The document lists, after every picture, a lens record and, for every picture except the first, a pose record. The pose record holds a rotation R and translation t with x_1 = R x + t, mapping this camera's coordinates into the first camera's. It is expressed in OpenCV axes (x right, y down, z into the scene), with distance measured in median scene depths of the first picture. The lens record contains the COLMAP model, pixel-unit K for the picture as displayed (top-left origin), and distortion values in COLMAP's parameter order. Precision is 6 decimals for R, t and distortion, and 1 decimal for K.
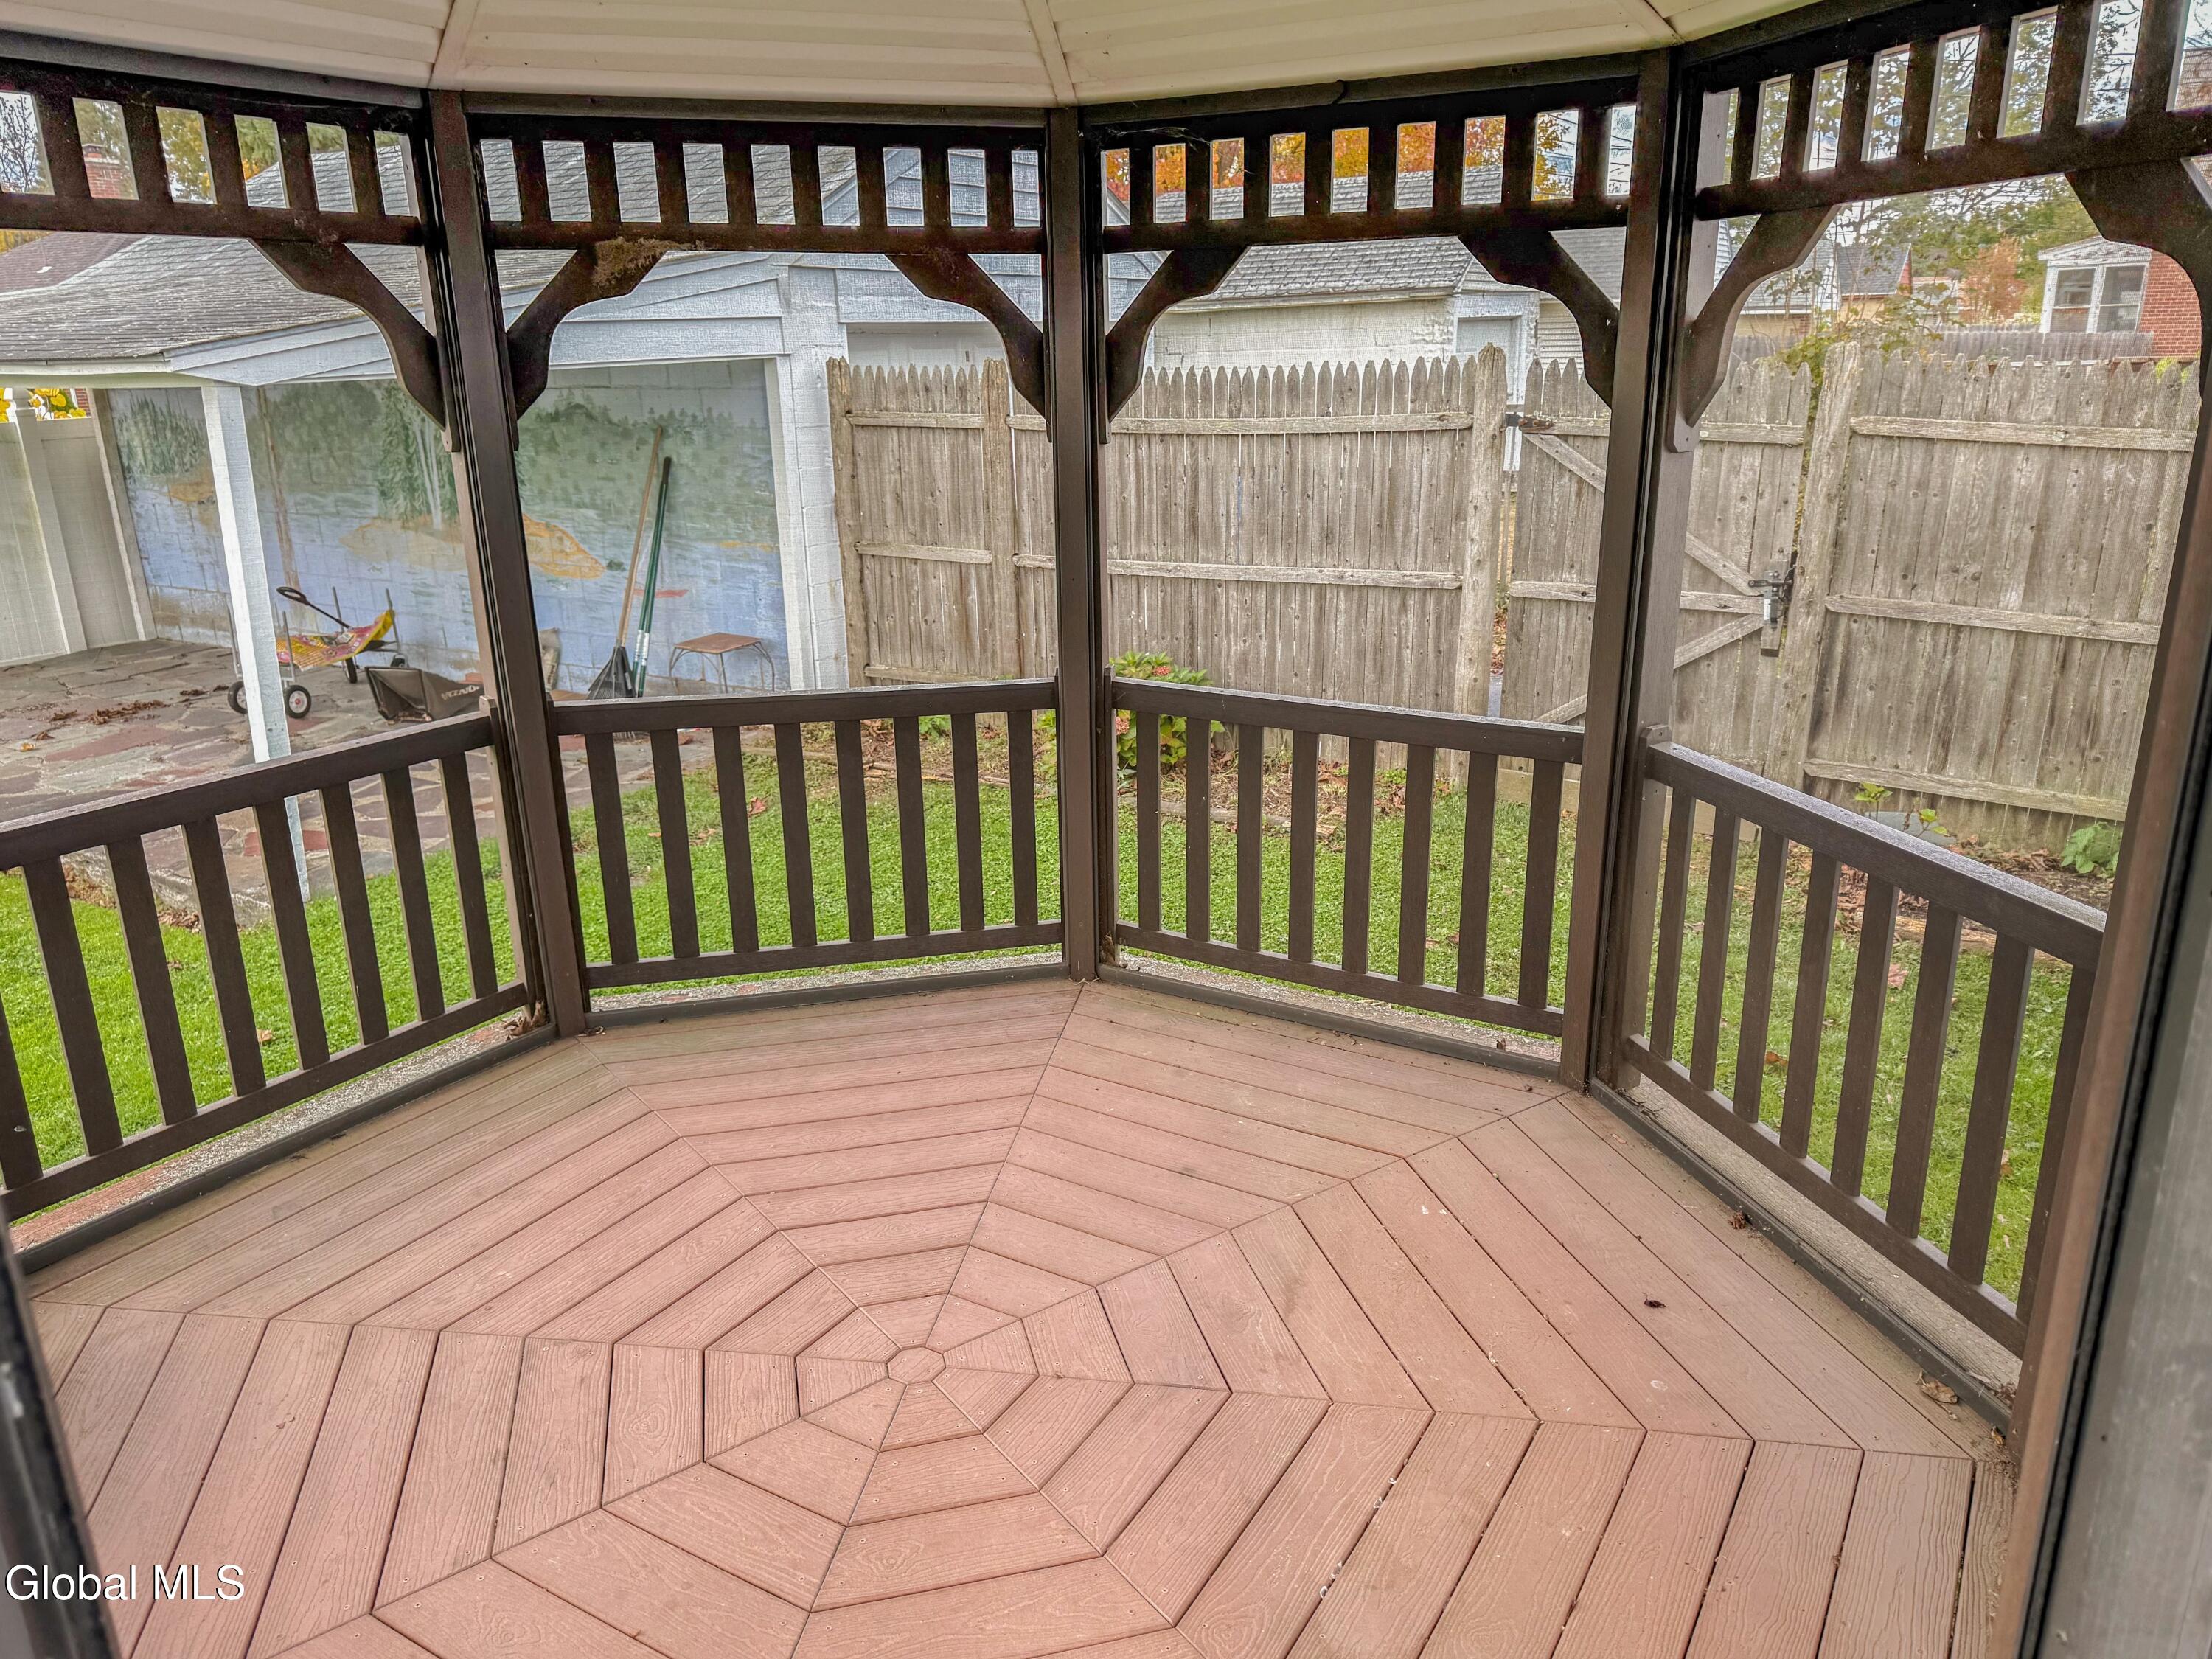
lens RADIAL K [[1563.3, 0, 1100.6], [0, 1563.3, 835.8], [0, 0, 1]] dist [0.134275, -0.198889]
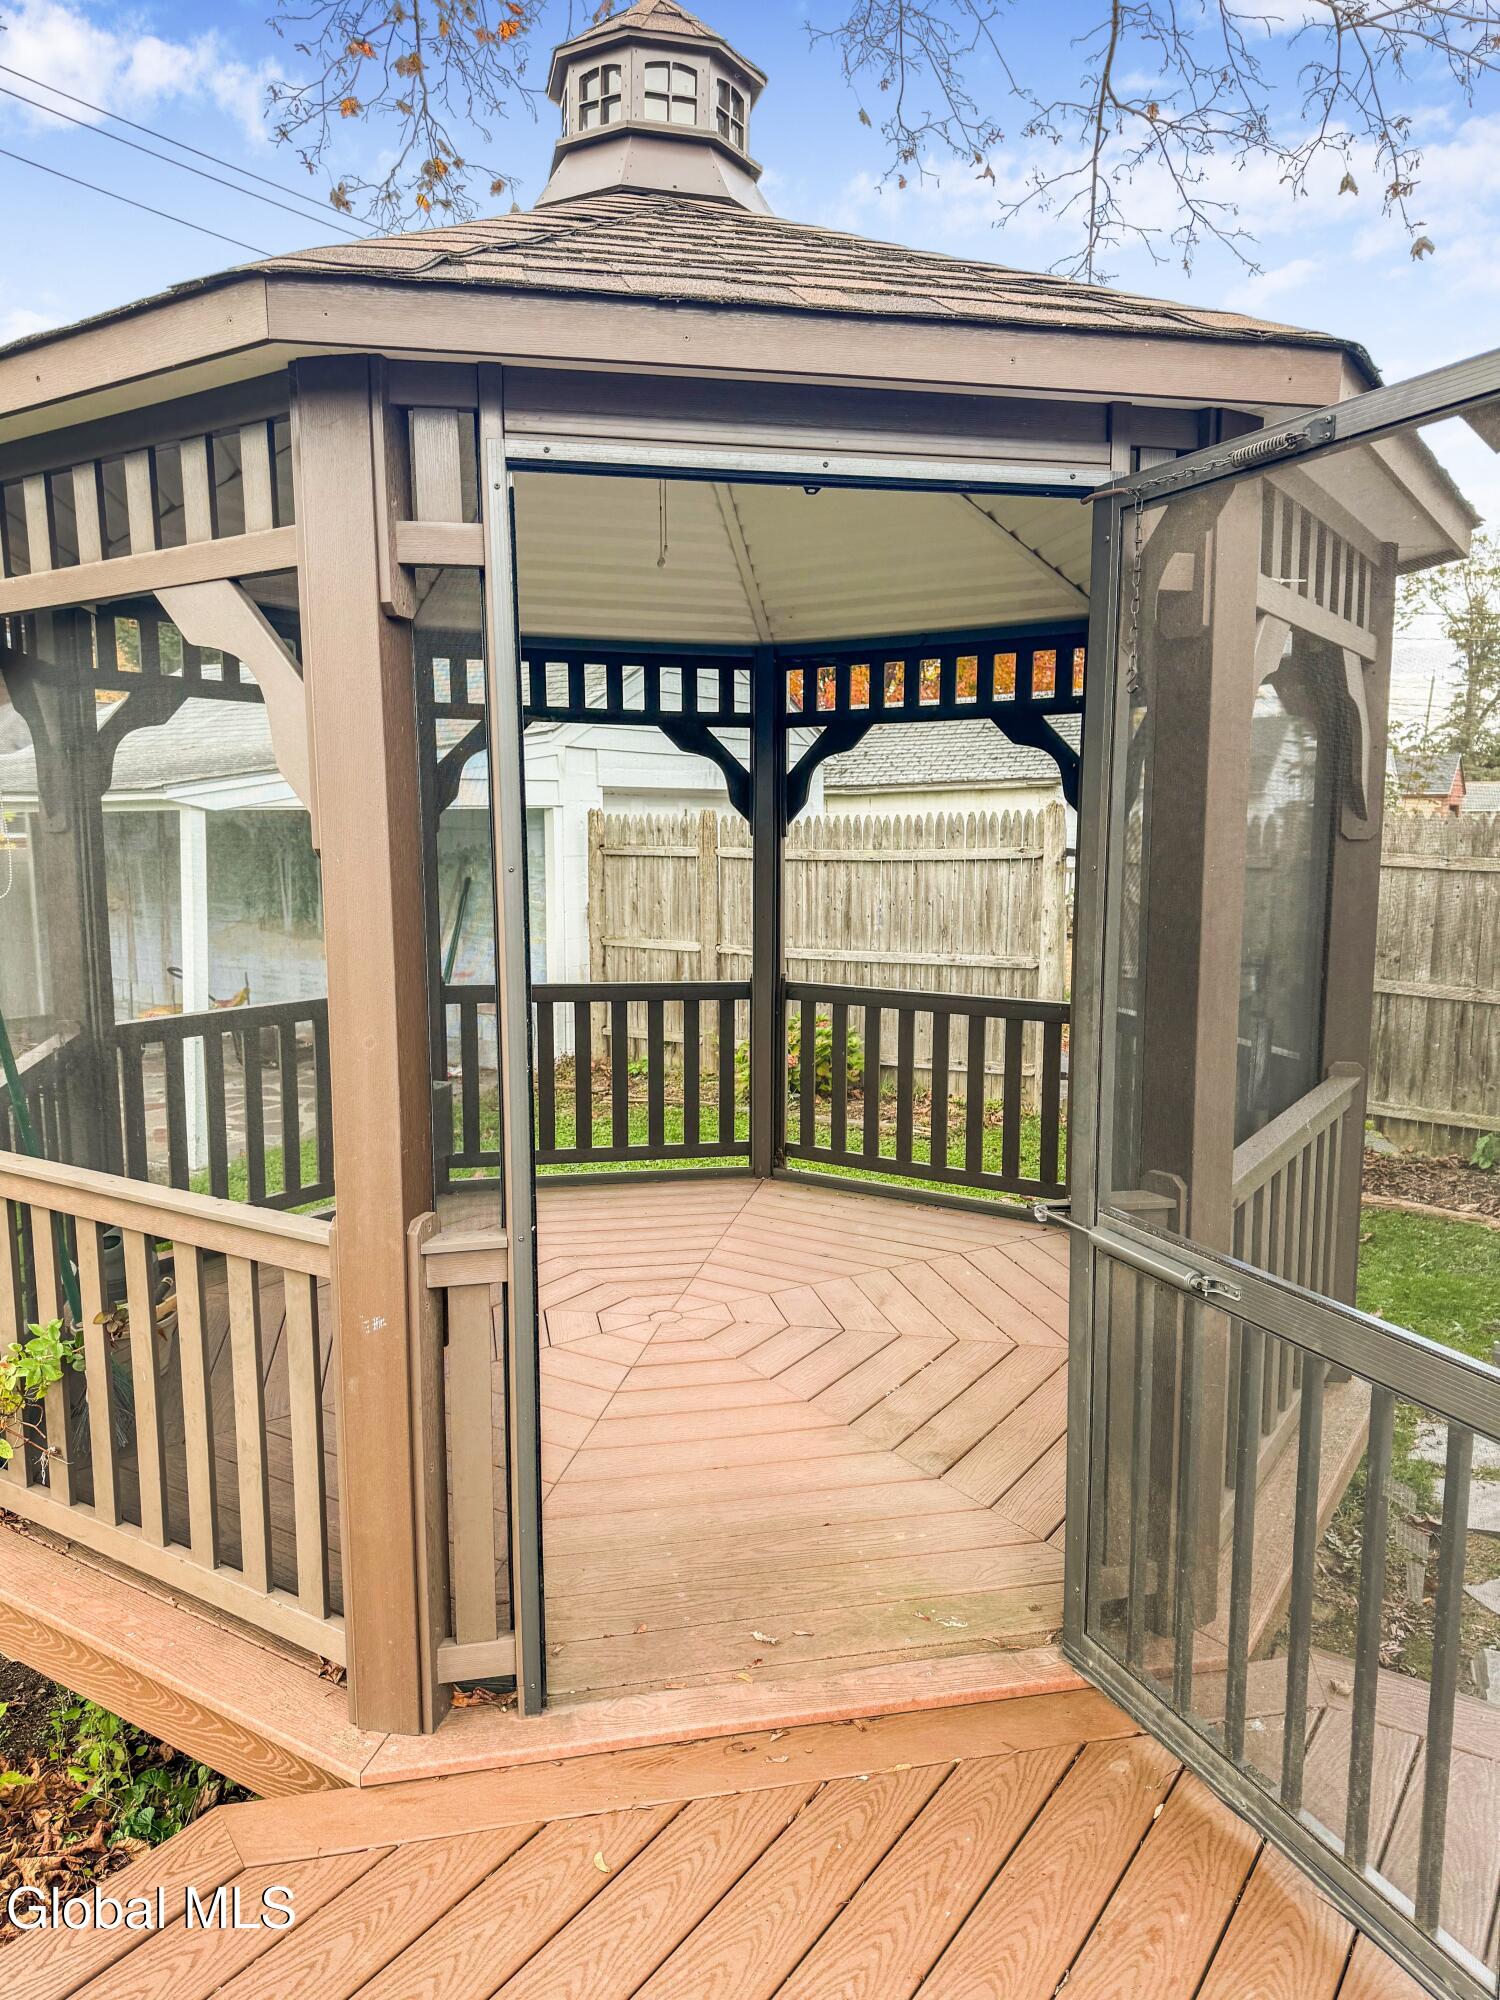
lens RADIAL K [[1413.1, 0, 733.7], [0, 1413.1, 1000.0], [0, 0, 1]] dist [0.230638, -0.481571]
pose [[0.999212, 0.022821, -0.032467, 0.000931], [-0.028363, 0.982882, -0.182040, 0.125552], [0.027757, 0.182818, 0.982755, -0.280552]]
